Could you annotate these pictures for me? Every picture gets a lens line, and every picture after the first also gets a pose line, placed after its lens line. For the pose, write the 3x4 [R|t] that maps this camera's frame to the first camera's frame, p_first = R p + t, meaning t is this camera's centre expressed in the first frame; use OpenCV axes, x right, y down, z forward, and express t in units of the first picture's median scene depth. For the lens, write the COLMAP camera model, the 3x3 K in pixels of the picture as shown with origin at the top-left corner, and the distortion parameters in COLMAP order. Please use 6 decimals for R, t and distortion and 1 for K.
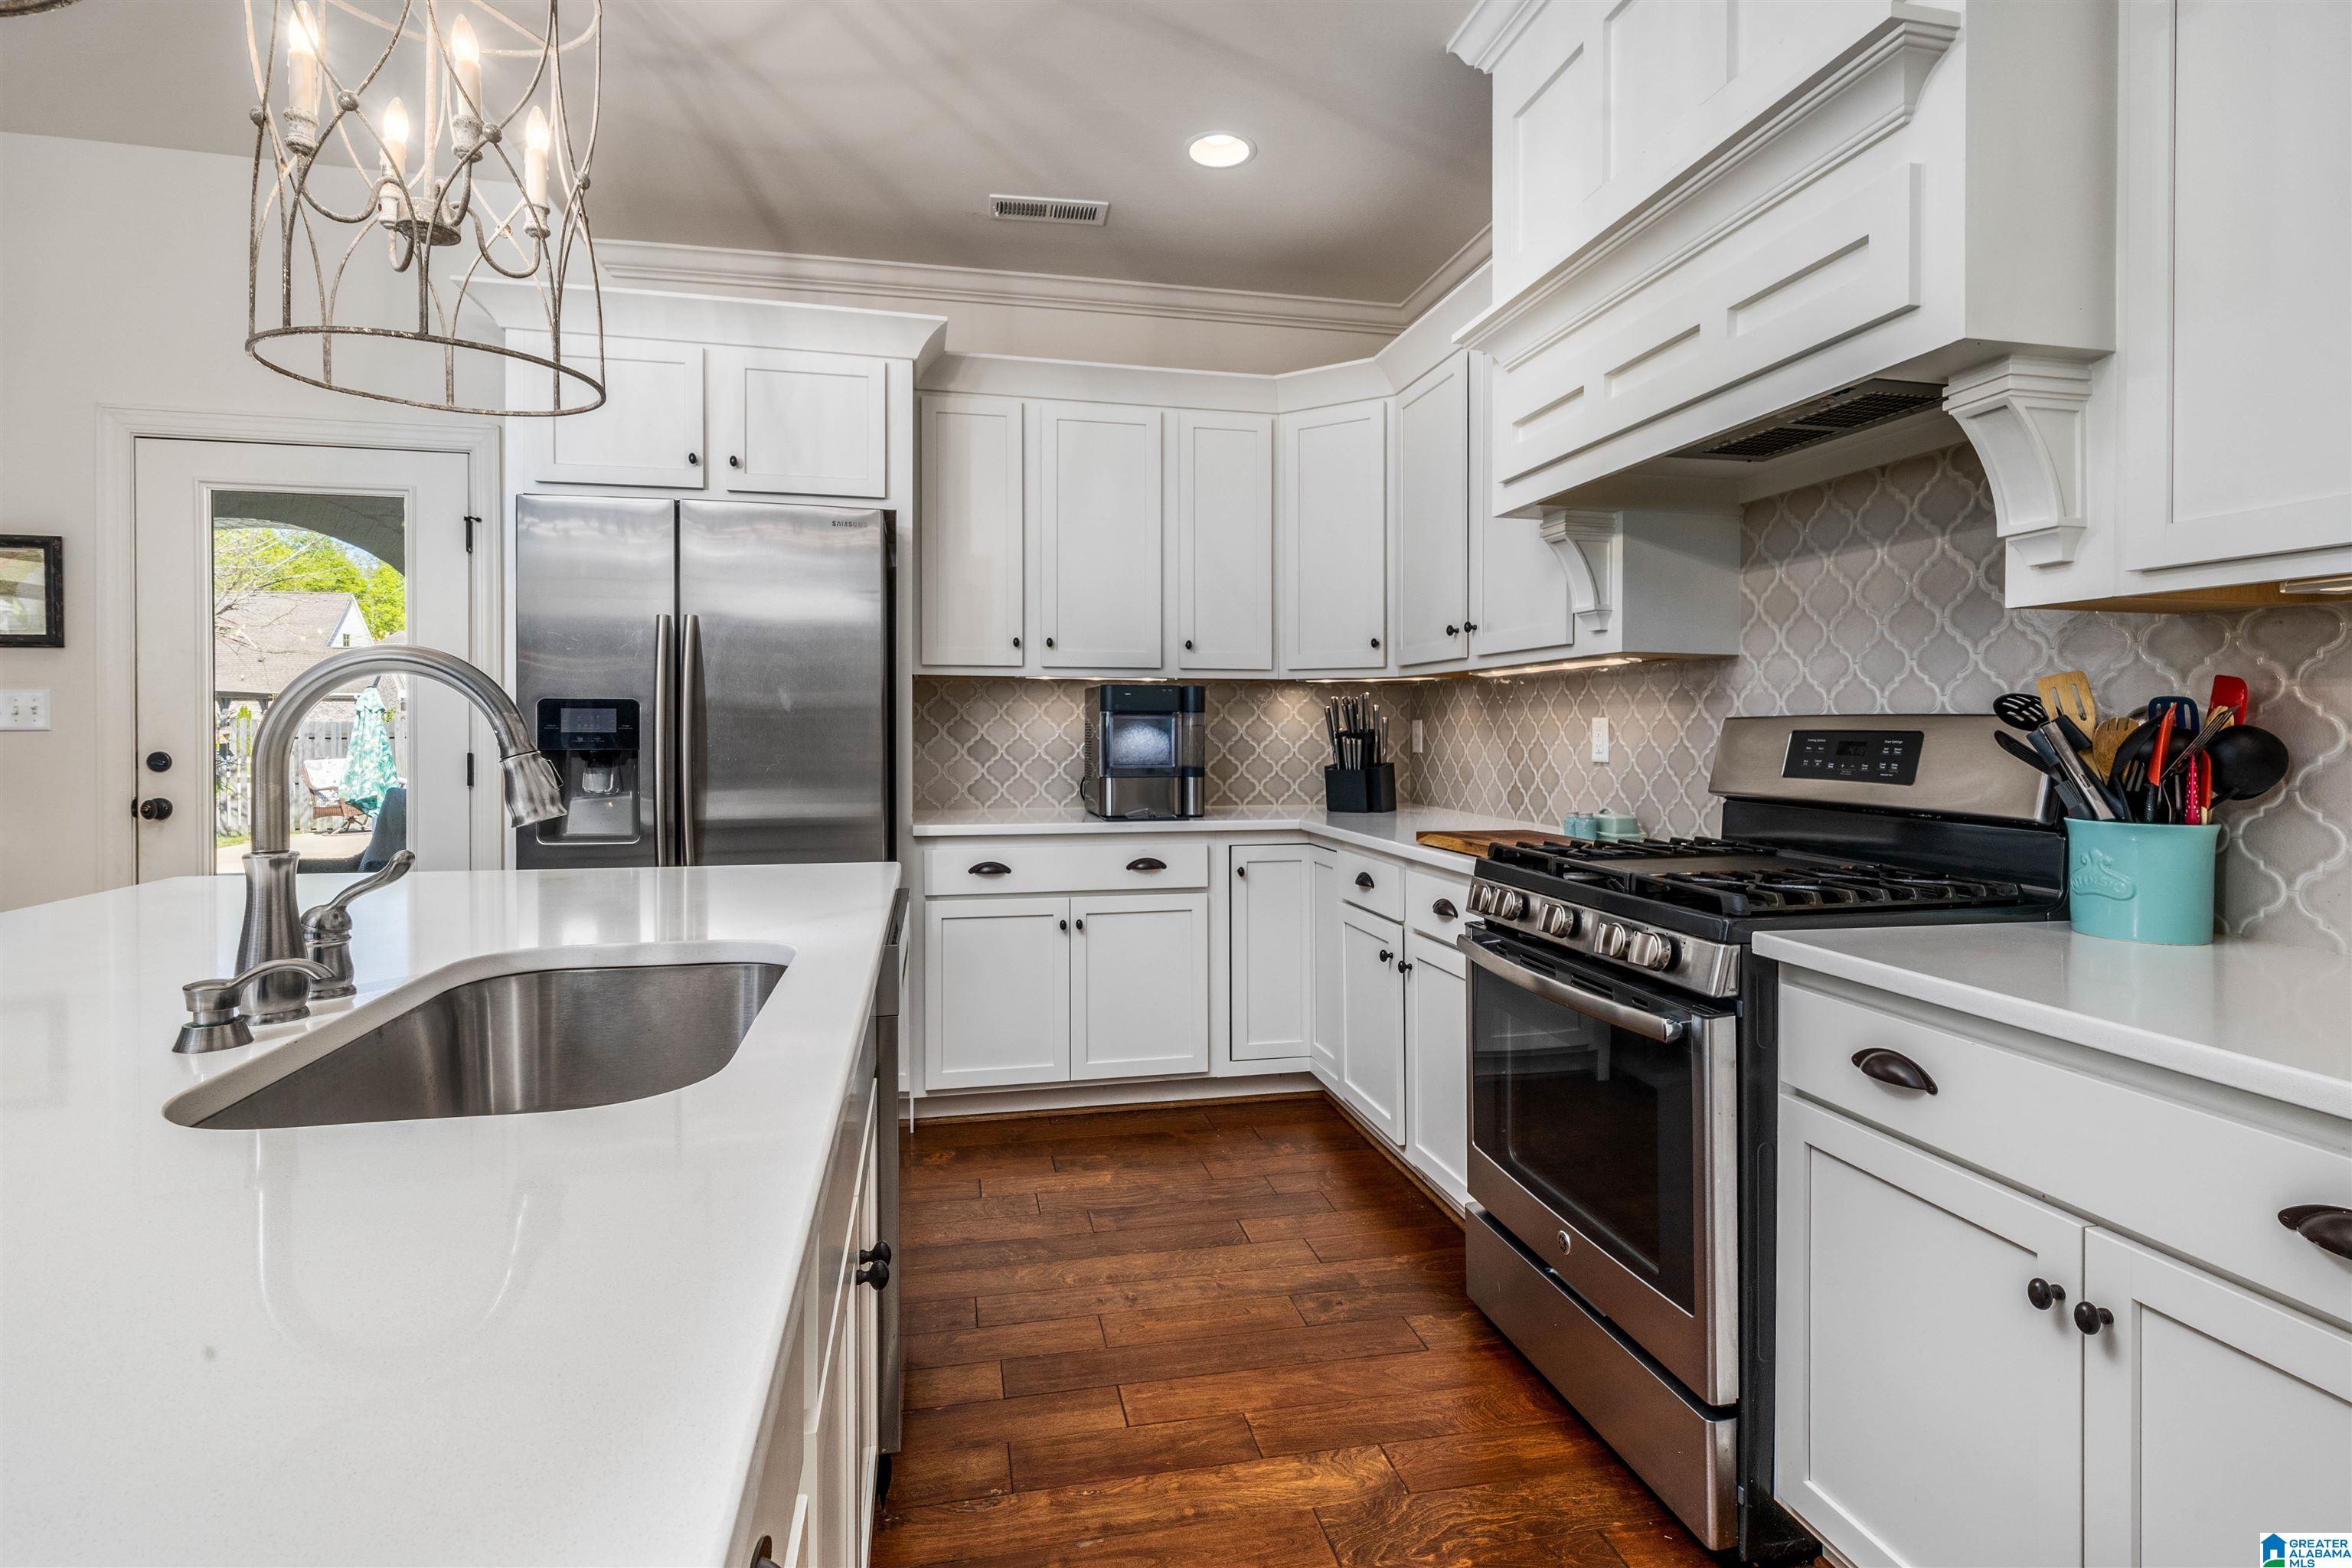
lens RADIAL K [[1142.9, 0, 1192.8], [0, 1142.9, 734.8], [0, 0, 1]] dist [0.000751, -0.000463]
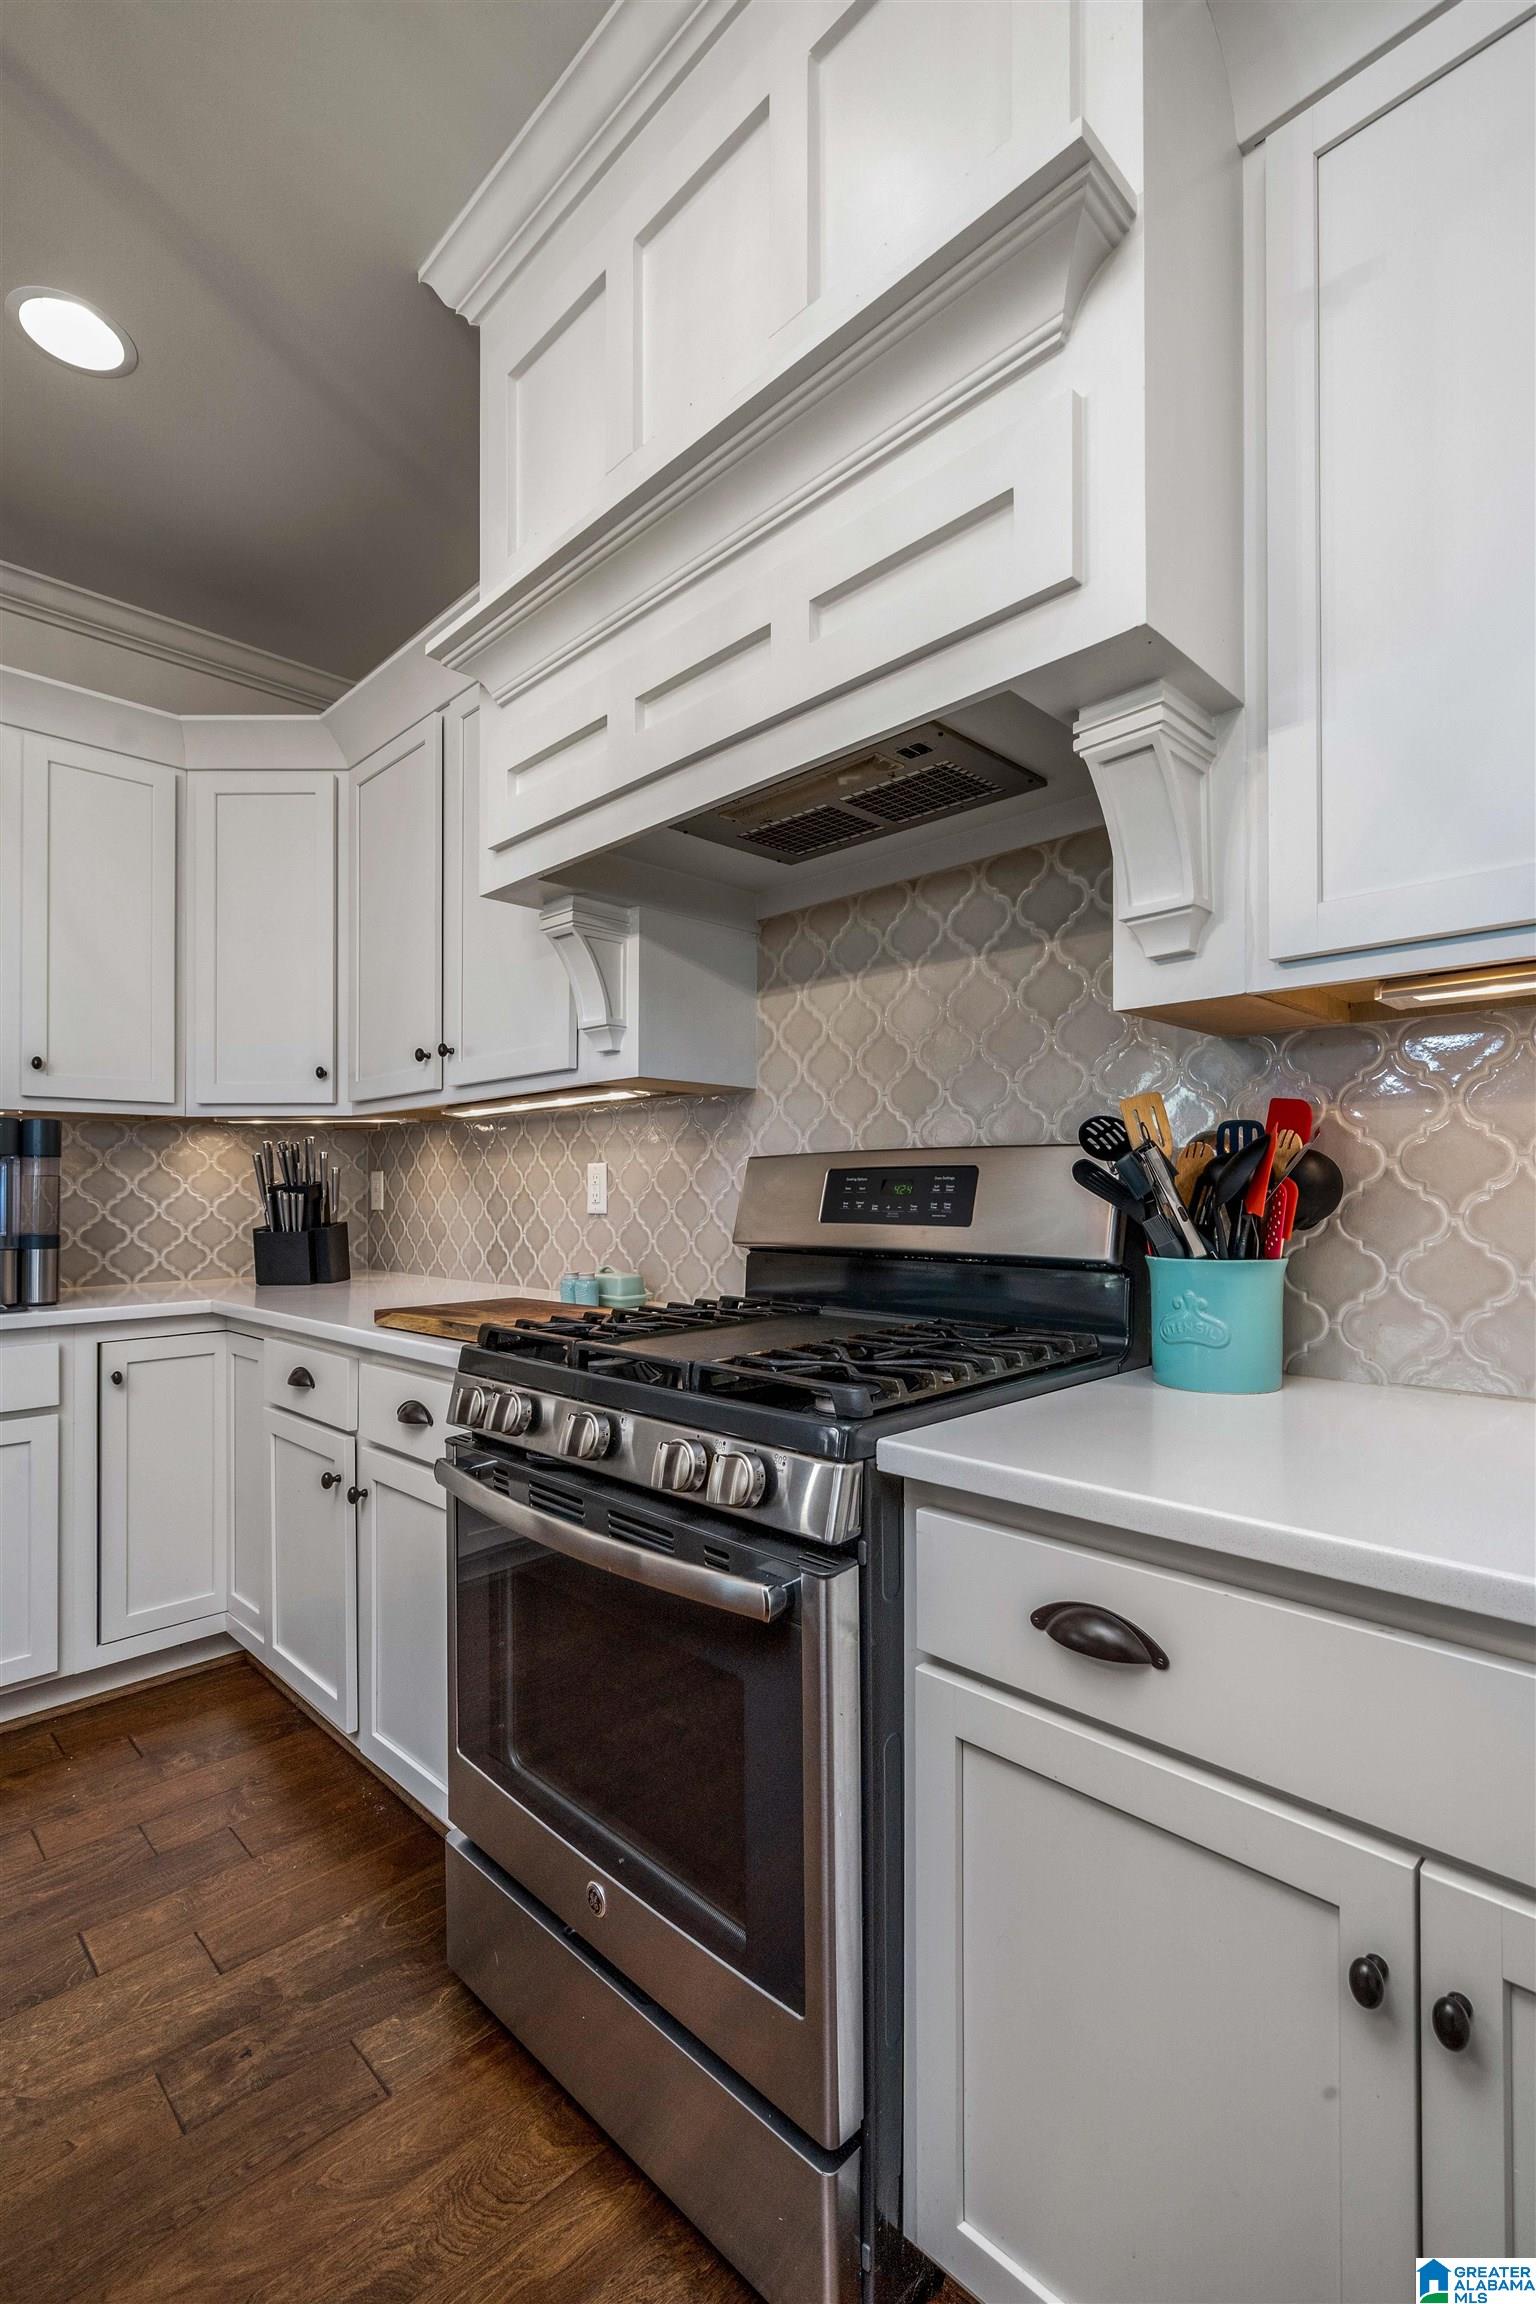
lens RADIAL K [[1025.1, 0, 796.5], [0, 1025.1, 1157.4], [0, 0, 1]] dist [-0.001002, 0.000300]
pose [[0.836136, 0.009111, 0.548447, 0.065617], [0.012520, 0.999285, -0.035688, 0.013645], [-0.548380, 0.036707, 0.835423, 0.322486]]
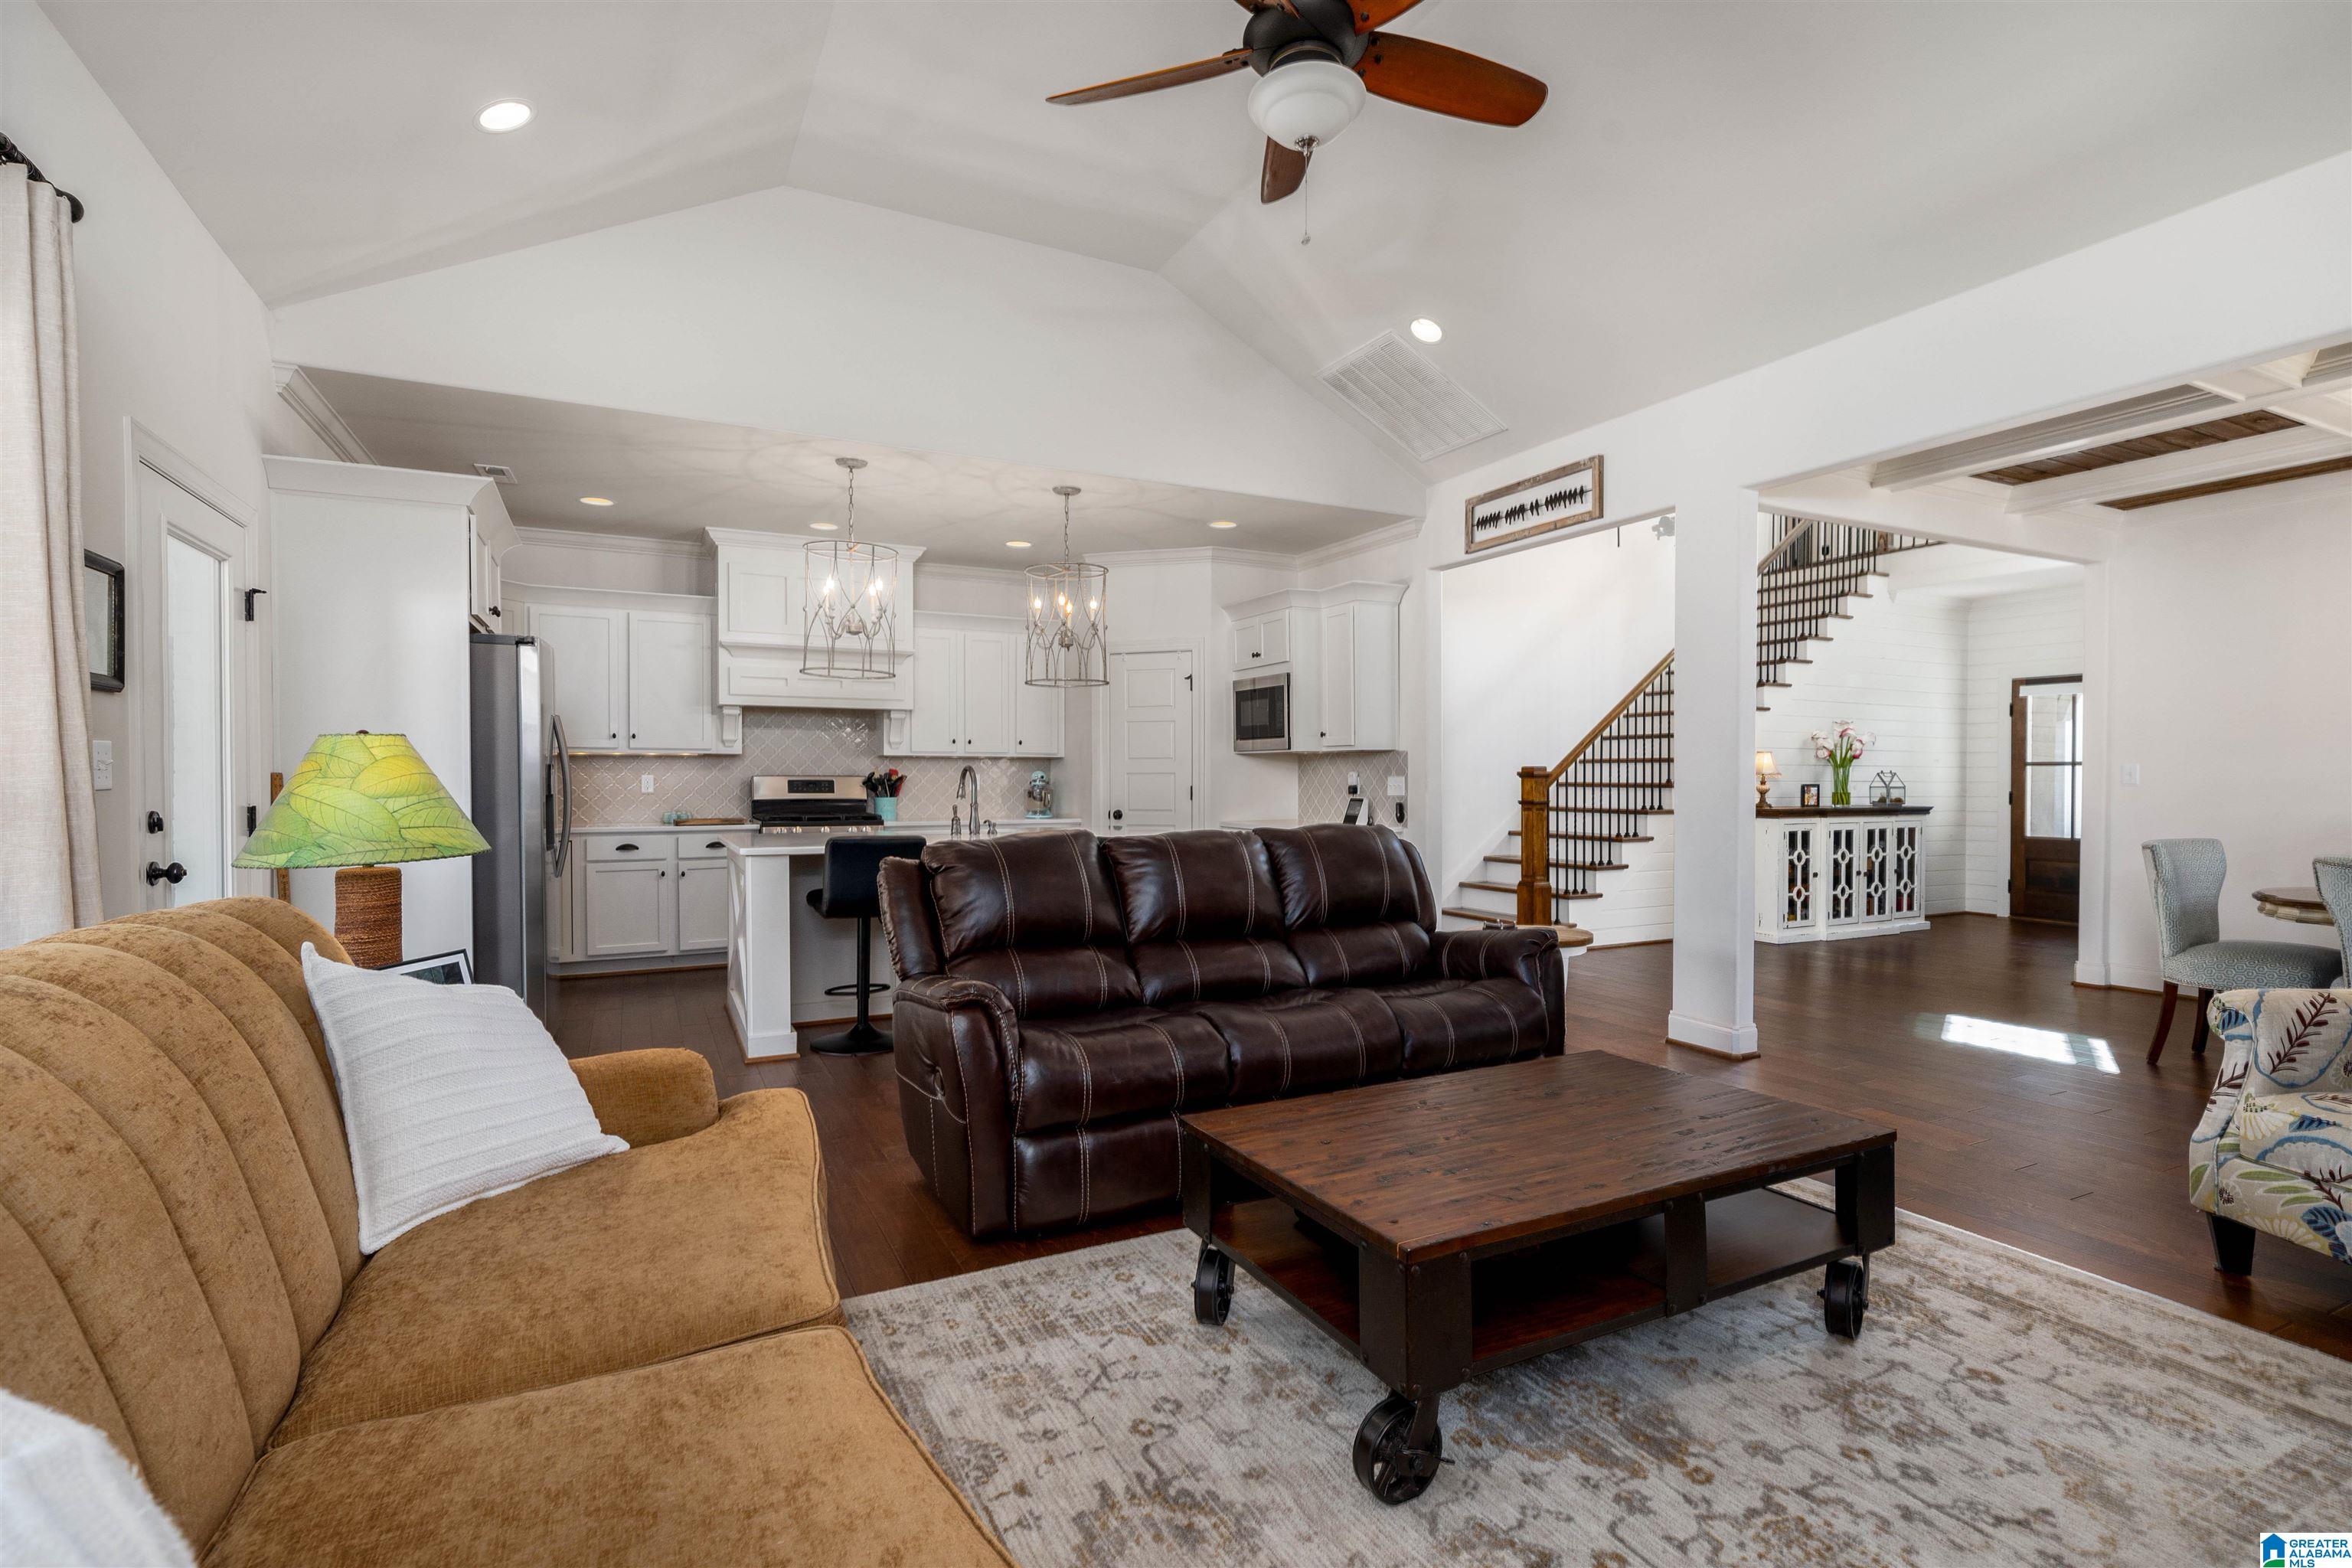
lens RADIAL K [[1103.5, 0, 1192.7], [0, 1103.5, 784.9], [0, 0, 1]] dist [0.003627, -0.000539]
pose [[-0.247925, -0.010619, 0.968721, -2.796261], [0.006191, 0.999902, 0.012546, -0.020268], [-0.968759, 0.009108, -0.247835, 0.571654]]
